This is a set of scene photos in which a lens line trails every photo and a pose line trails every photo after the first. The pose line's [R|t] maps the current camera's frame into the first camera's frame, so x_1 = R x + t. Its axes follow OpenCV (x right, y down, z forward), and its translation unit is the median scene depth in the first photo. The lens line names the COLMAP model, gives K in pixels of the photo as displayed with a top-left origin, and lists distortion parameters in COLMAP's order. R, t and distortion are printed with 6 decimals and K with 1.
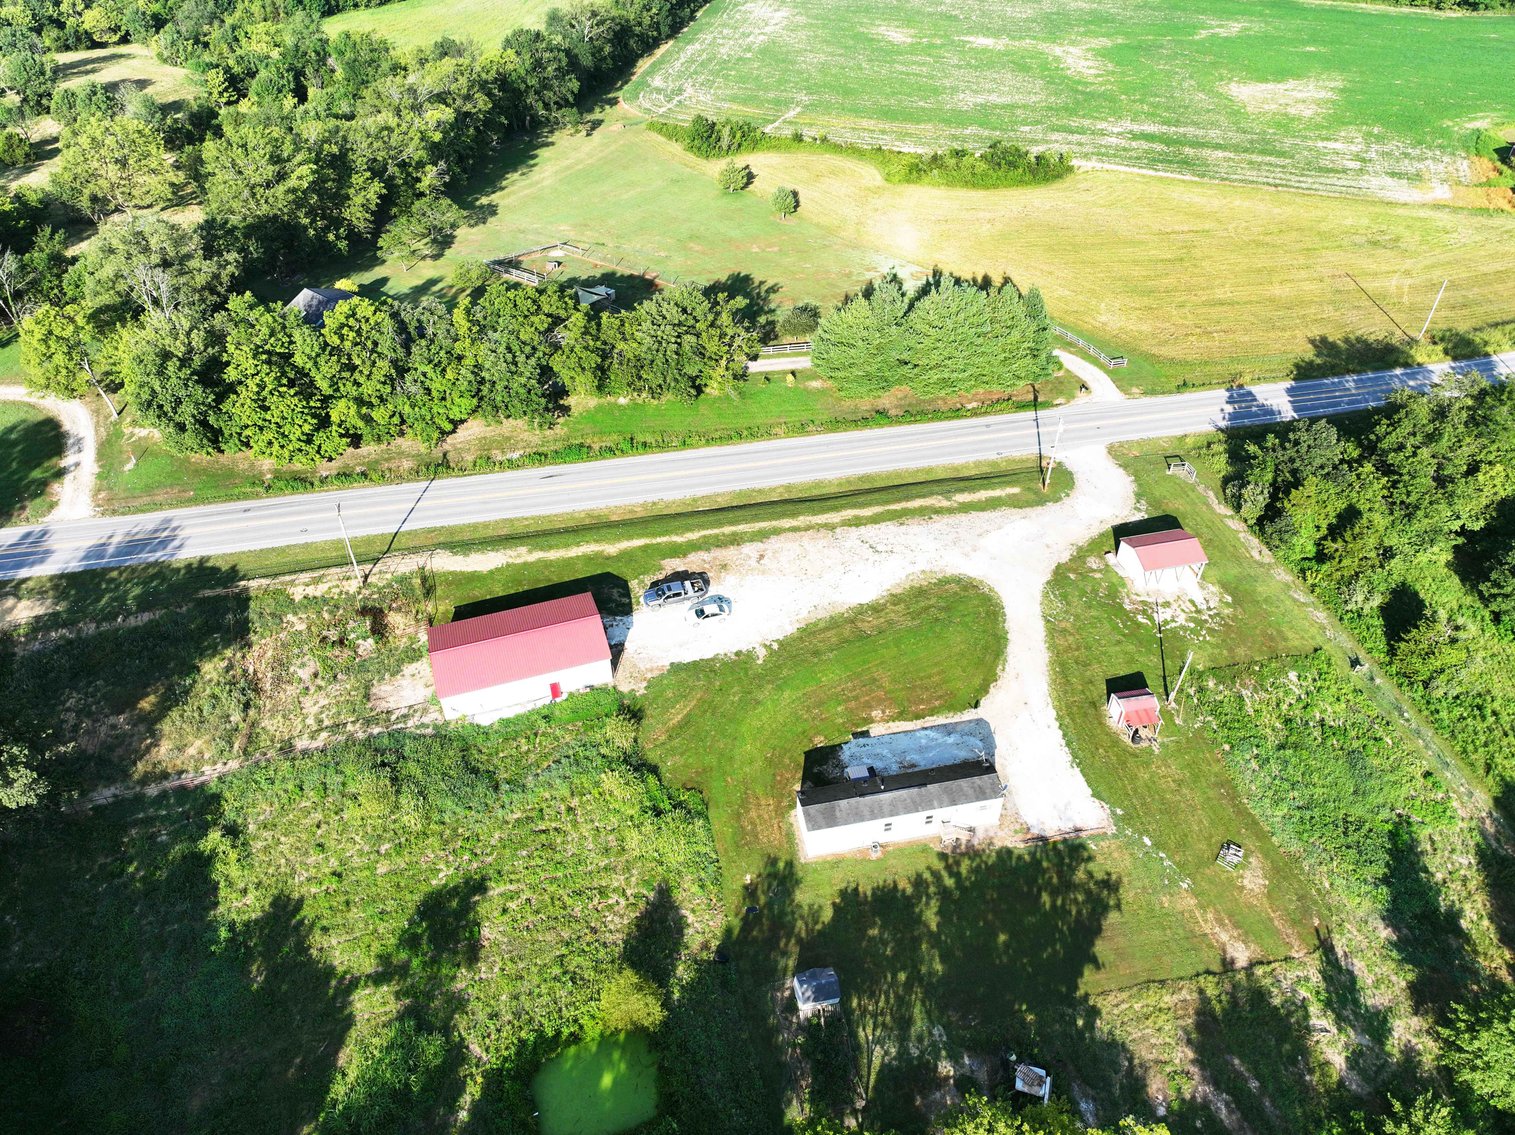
lens RADIAL K [[1064.1, 0, 765.4], [0, 1064.1, 560.1], [0, 0, 1]] dist [-0.003432, 0.020873]
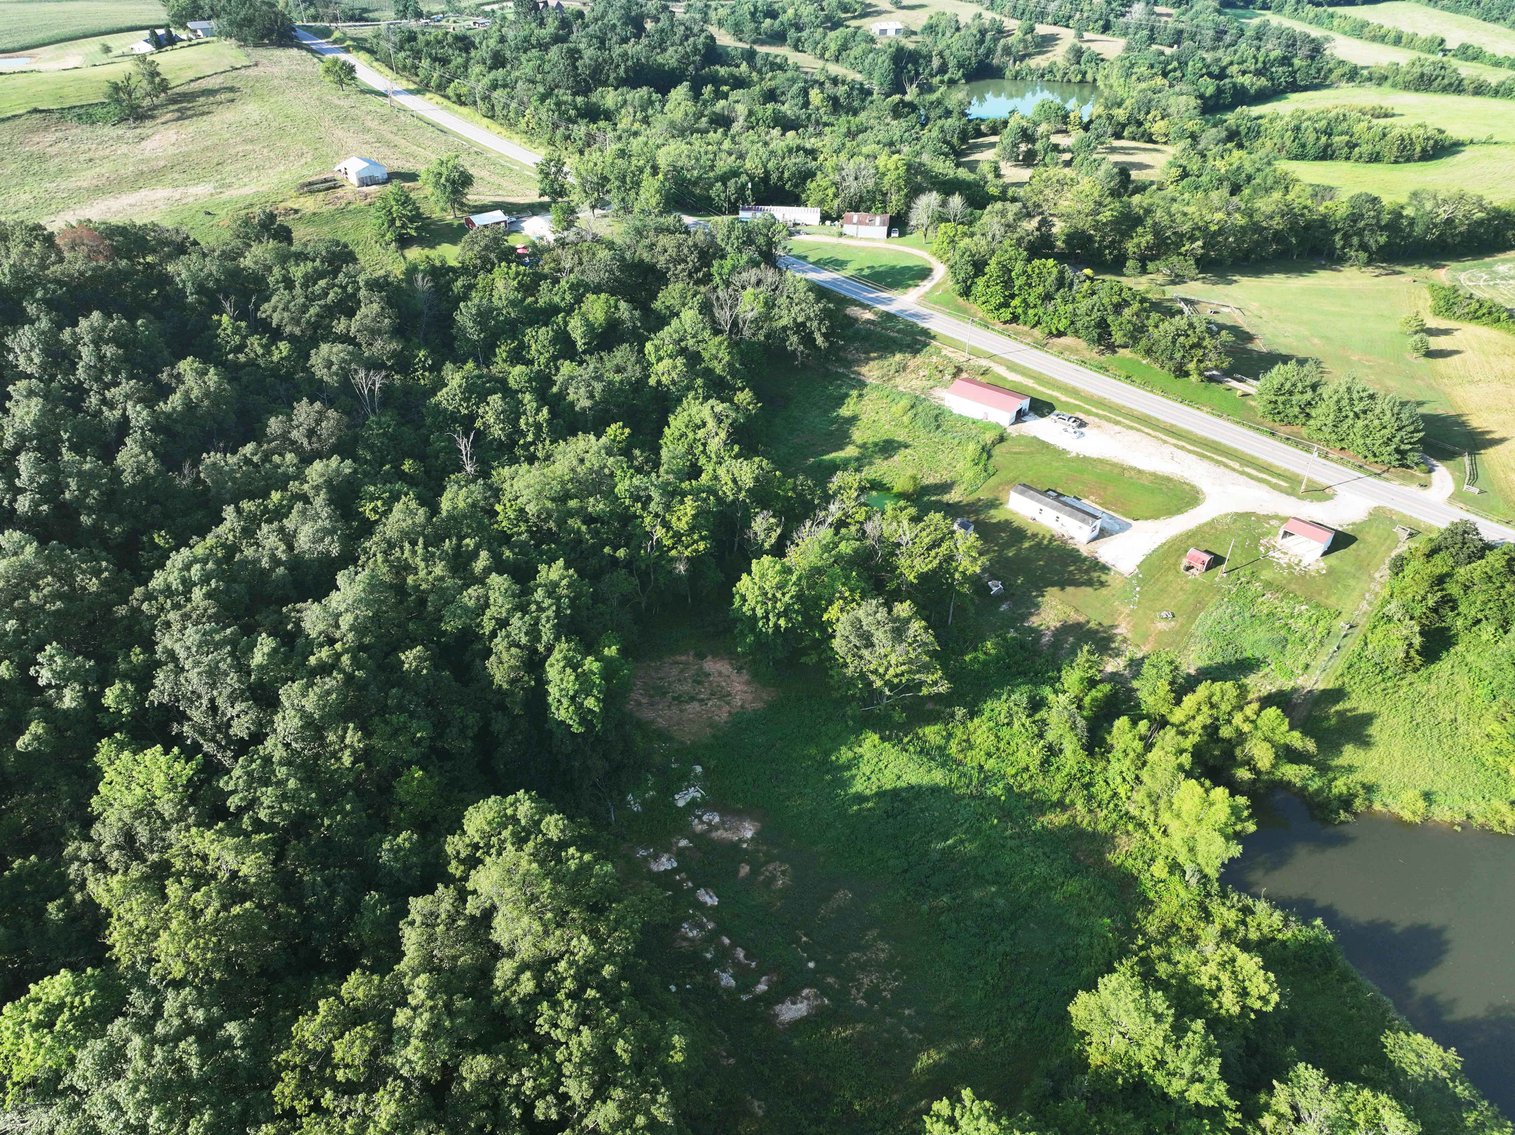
lens RADIAL K [[1064.1, 0, 762.4], [0, 1064.1, 573.8], [0, 0, 1]] dist [-0.003432, 0.020873]
pose [[0.541297, 0.497994, -0.677495, 1.117239], [-0.553510, 0.817577, 0.158725, 0.266331], [0.632948, 0.289083, 0.718197, -0.757001]]
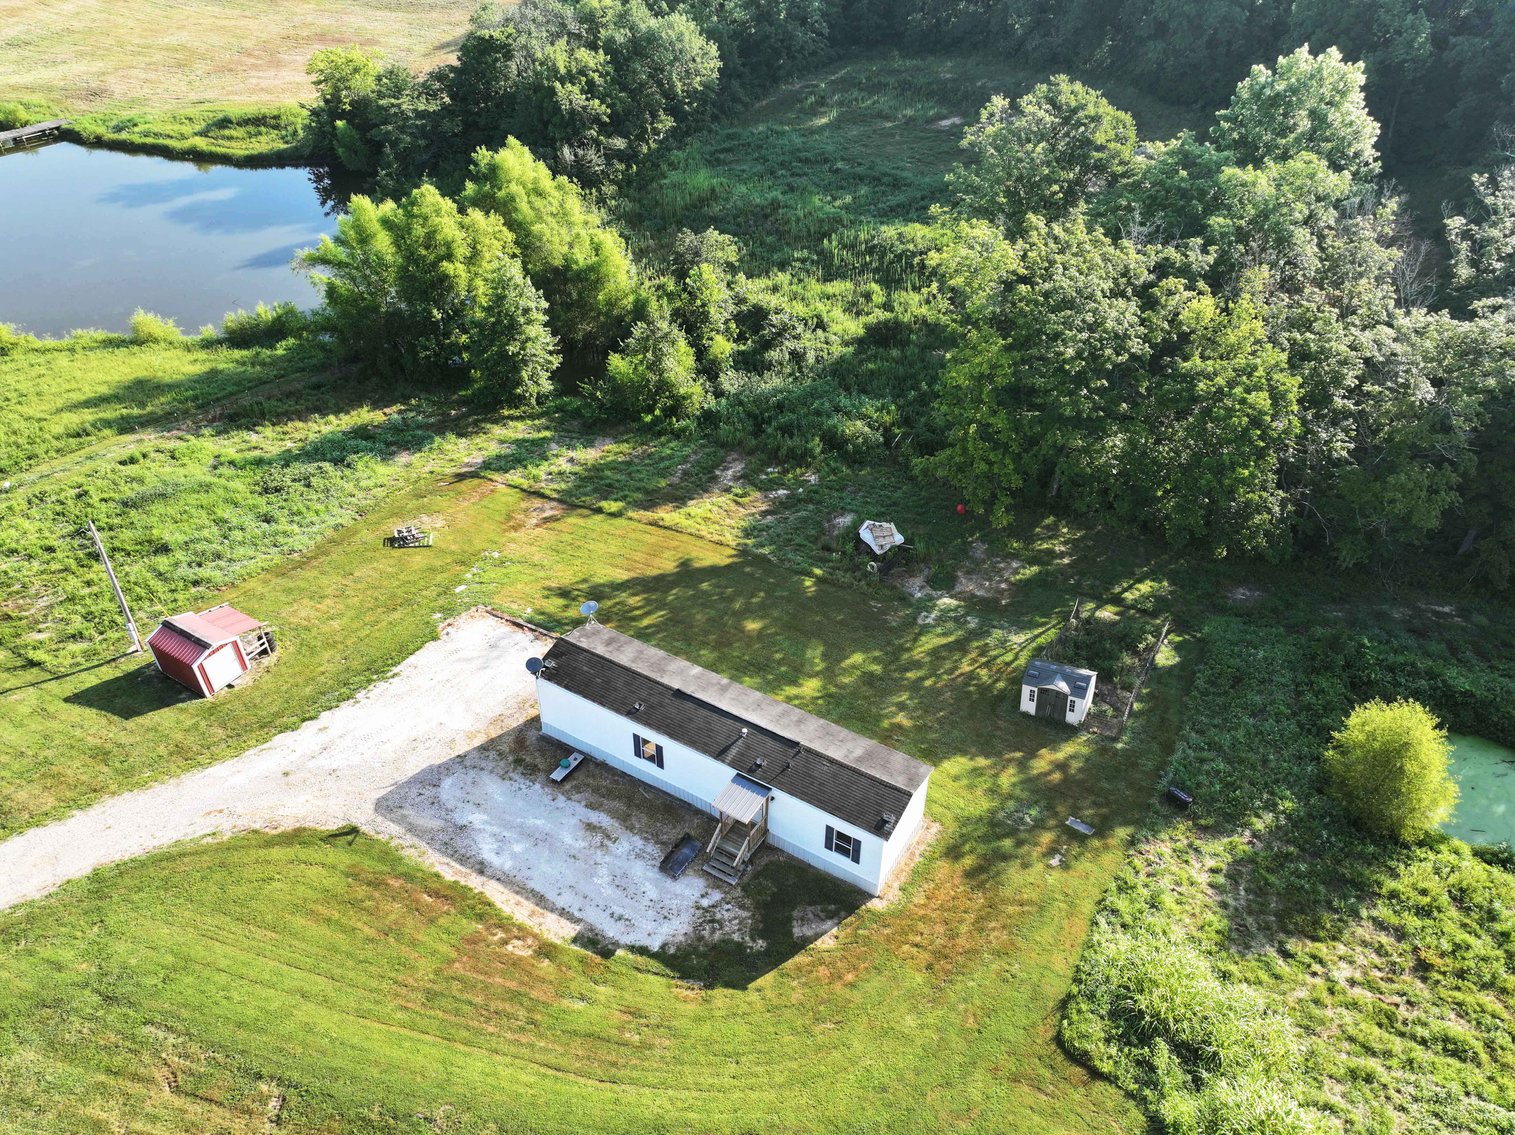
lens RADIAL K [[1064.1, 0, 763.0], [0, 1064.1, 562.7], [0, 0, 1]] dist [-0.003432, 0.020873]
pose [[-0.727655, -0.415833, 0.545529, -0.100927], [0.438155, 0.330134, 0.836081, -0.167794], [-0.527767, 0.847405, -0.058024, 0.784198]]
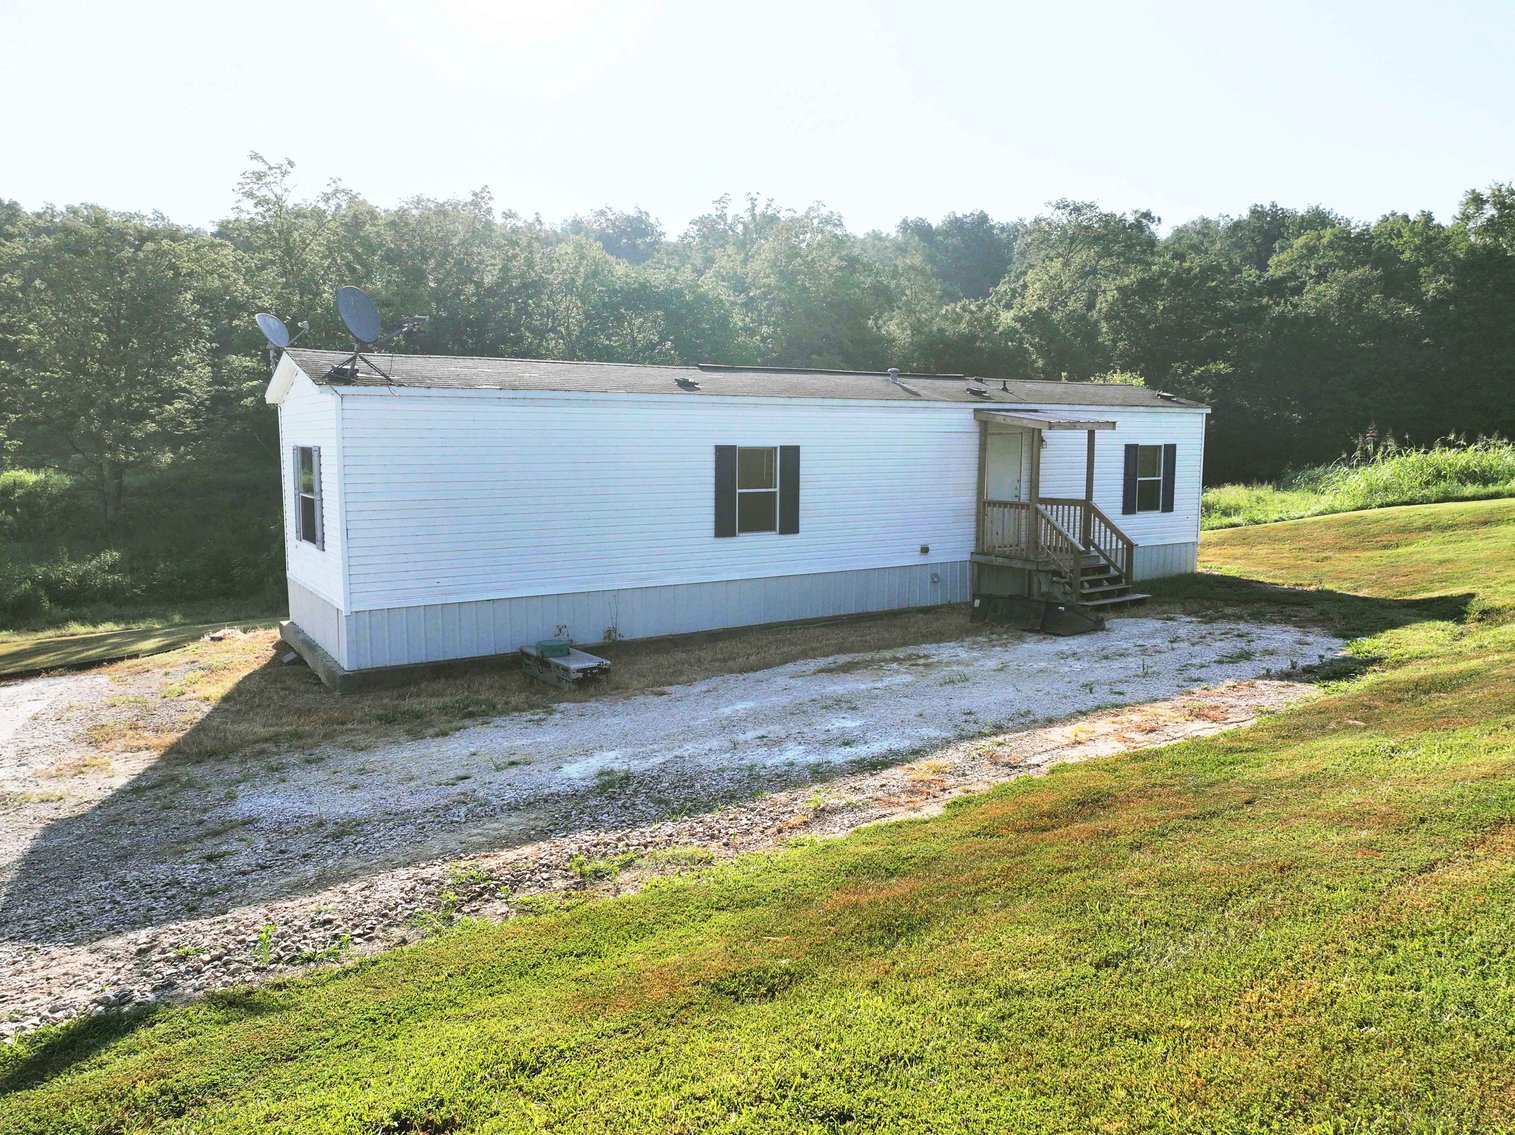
lens RADIAL K [[1064.1, 0, 761.8], [0, 1064.1, 565.6], [0, 0, 1]] dist [-0.003432, 0.020873]
pose [[-0.936466, 0.036199, -0.348884, 0.174229], [-0.233262, 0.678563, 0.696521, 0.080542], [0.261953, 0.733650, -0.627008, 0.945372]]
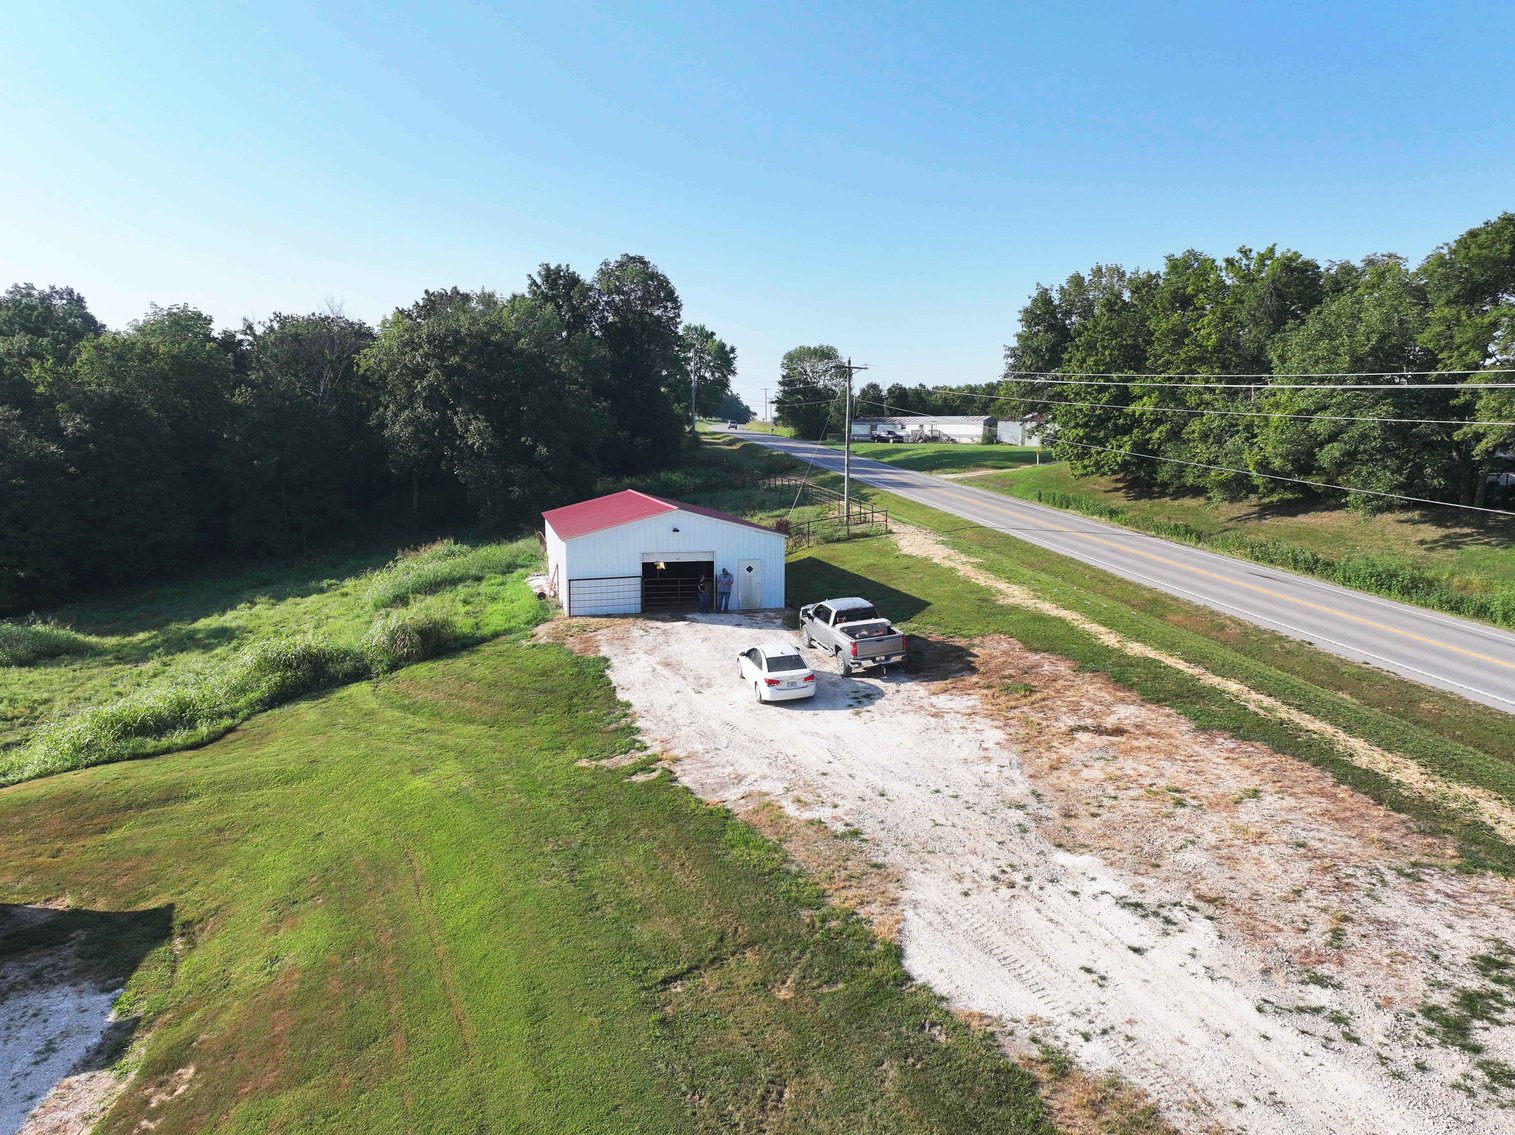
lens RADIAL K [[1064.1, 0, 761.2], [0, 1064.1, 567.1], [0, 0, 1]] dist [-0.003432, 0.020873]
pose [[-0.082463, 0.115282, -0.989904, 0.248126], [-0.654732, 0.742589, 0.141022, -0.012395], [0.751349, 0.659751, 0.014243, 0.928118]]
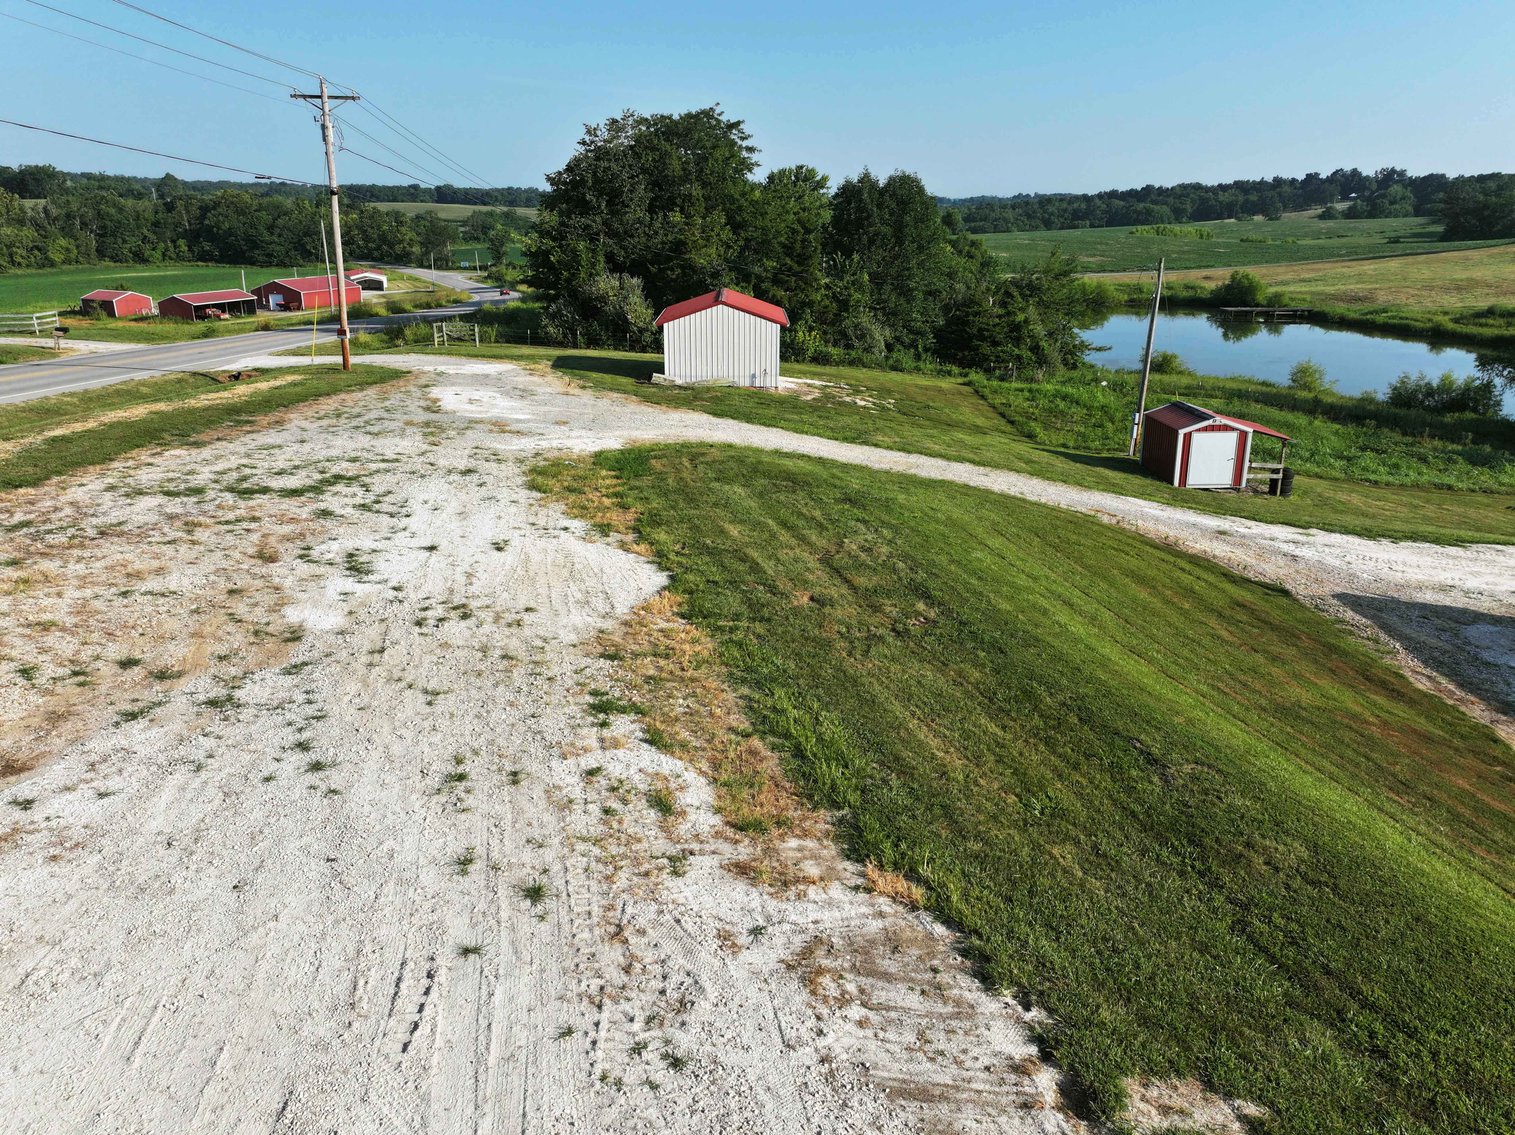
lens RADIAL K [[1064.1, 0, 761.7], [0, 1064.1, 568.8], [0, 0, 1]] dist [-0.003432, 0.020873]
pose [[0.215951, -0.316135, 0.923809, -0.042449], [0.634410, 0.764638, 0.113365, 0.031415], [-0.742219, 0.561593, 0.365684, 0.922008]]
